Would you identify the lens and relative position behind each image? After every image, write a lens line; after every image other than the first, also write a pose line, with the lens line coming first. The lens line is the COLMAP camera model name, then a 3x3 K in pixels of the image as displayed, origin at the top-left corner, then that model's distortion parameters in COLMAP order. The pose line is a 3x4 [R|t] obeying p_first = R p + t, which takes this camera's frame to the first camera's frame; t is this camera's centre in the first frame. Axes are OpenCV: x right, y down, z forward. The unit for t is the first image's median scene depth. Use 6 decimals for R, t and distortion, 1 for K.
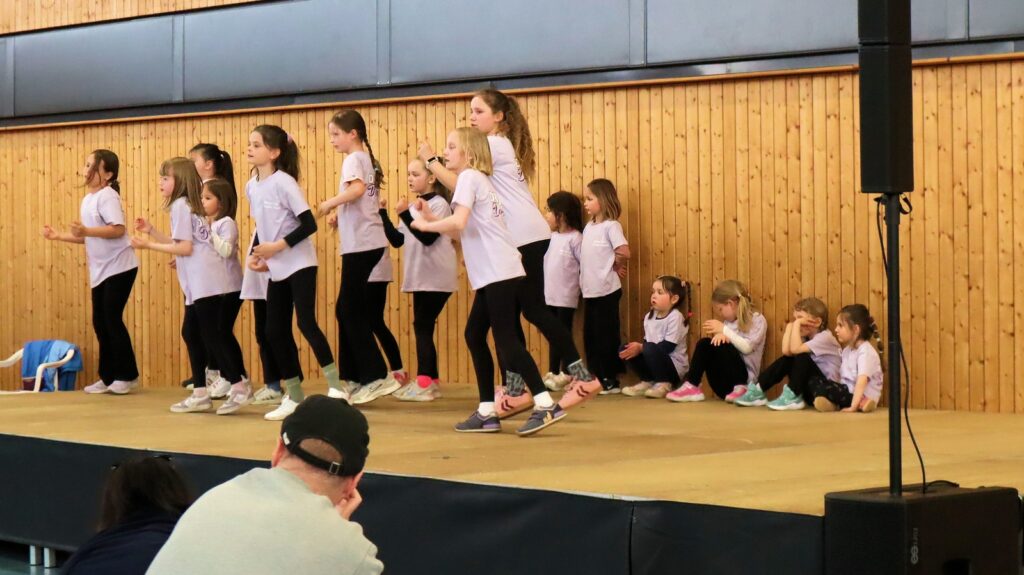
lens RADIAL K [[2723.4, 0, 512.0], [0, 2723.4, 287.5], [0, 0, 1]] dist [-0.163849, -0.380160]
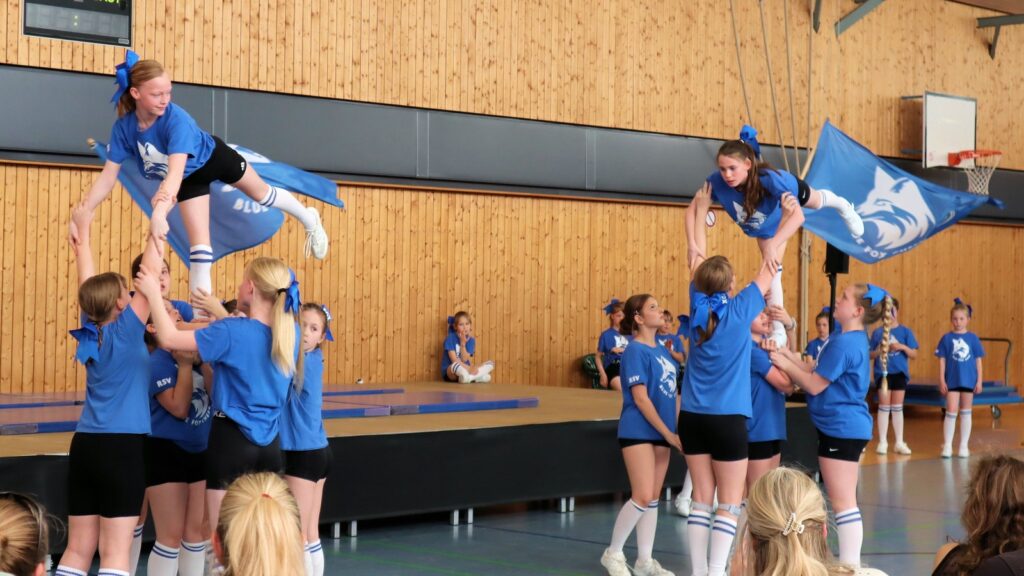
lens RADIAL K [[1979.4, 0, 420.4], [0, 1979.4, 226.1], [0, 0, 1]] dist [-0.019264, 0.043525]
pose [[-0.104493, 0.035942, 0.993876, -0.921367], [0.003102, 0.999354, -0.035814, -0.008243], [-0.994521, -0.000659, -0.104537, 0.884477]]
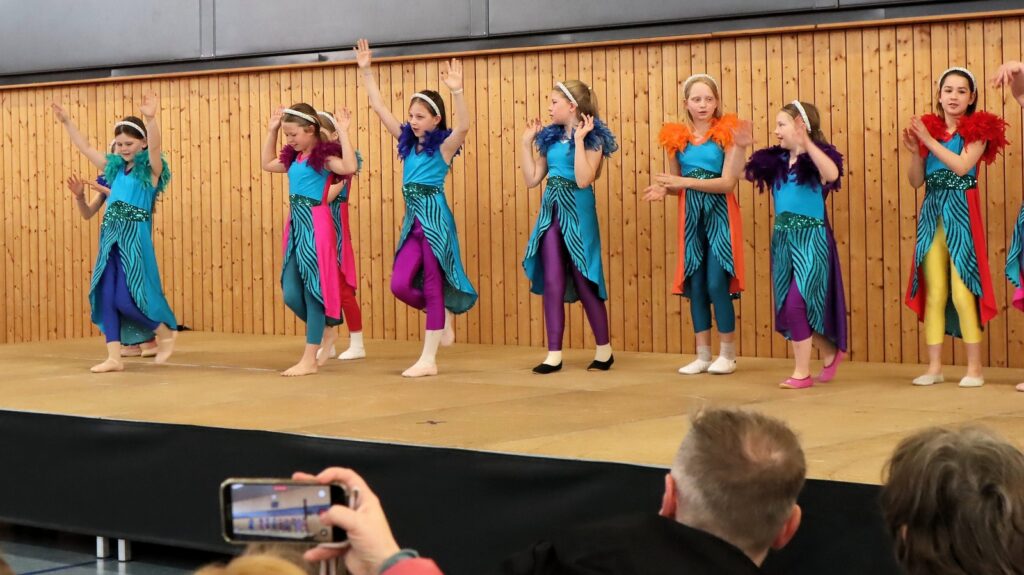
lens RADIAL K [[2013.5, 0, 508.4], [0, 2013.5, 193.9], [0, 0, 1]] dist [-0.039790, -0.241050]
pose [[0.980553, -0.005034, 0.196188, -0.097299], [0.009503, 0.999716, -0.021846, -0.002804], [-0.196022, 0.023286, 0.980323, 0.229067]]
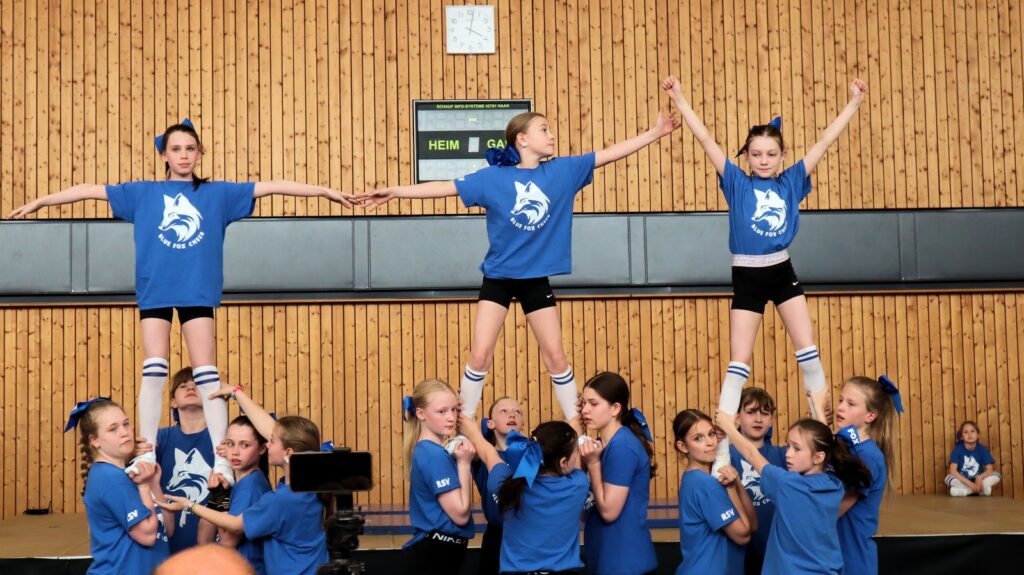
lens RADIAL K [[1769.7, 0, 431.0], [0, 1769.7, 273.4], [0, 0, 1]] dist [-0.021570, 0.262771]
pose [[0.593565, 0.060754, 0.802489, -0.726569], [0.028572, 0.994927, -0.096457, 0.006148], [-0.804278, 0.080182, 0.588818, 0.386865]]
